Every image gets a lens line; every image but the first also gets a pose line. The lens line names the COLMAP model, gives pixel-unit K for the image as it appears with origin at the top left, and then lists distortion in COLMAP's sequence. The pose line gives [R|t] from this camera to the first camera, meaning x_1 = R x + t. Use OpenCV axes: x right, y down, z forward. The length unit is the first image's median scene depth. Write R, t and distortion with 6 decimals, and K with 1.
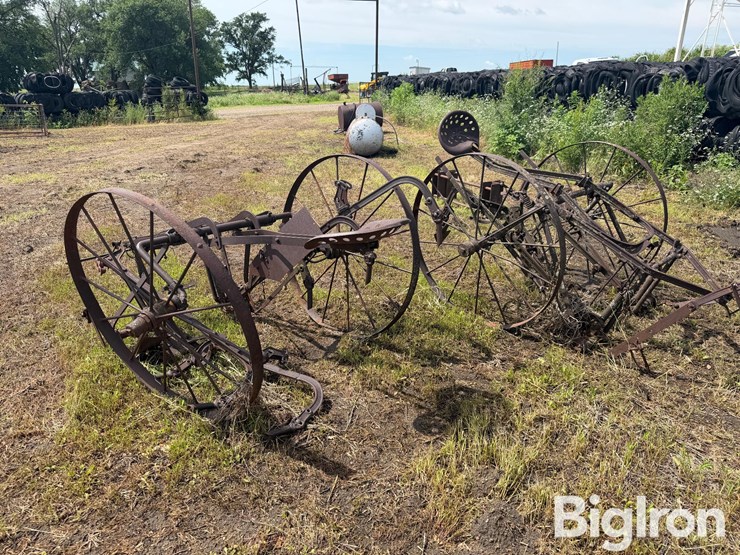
lens RADIAL K [[546.5, 0, 388.5], [0, 546.5, 274.9], [0, 0, 1]] dist [-0.043834, -0.000424]
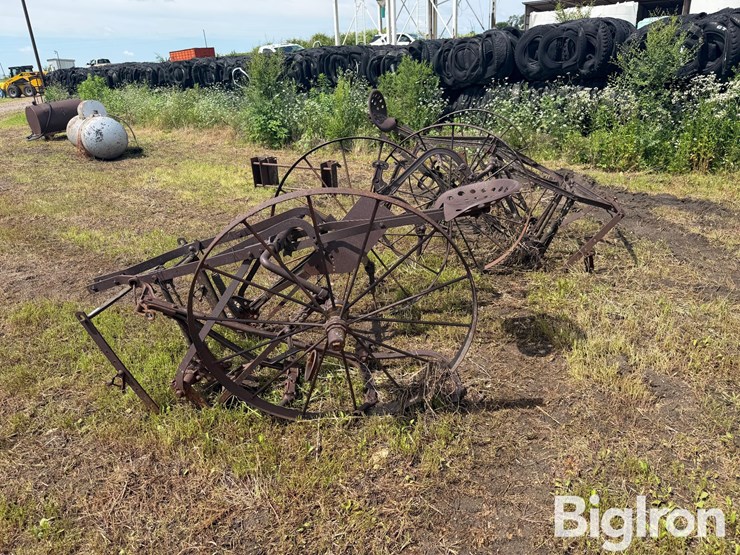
lens RADIAL K [[536.1, 0, 370.0], [0, 536.1, 277.5], [0, 0, 1]] dist [-0.006015, -0.007828]
pose [[0.813012, -0.235589, 0.532455, -0.231292], [0.222388, 0.970798, 0.089971, -0.018053], [-0.538102, 0.045265, 0.841663, 0.059517]]
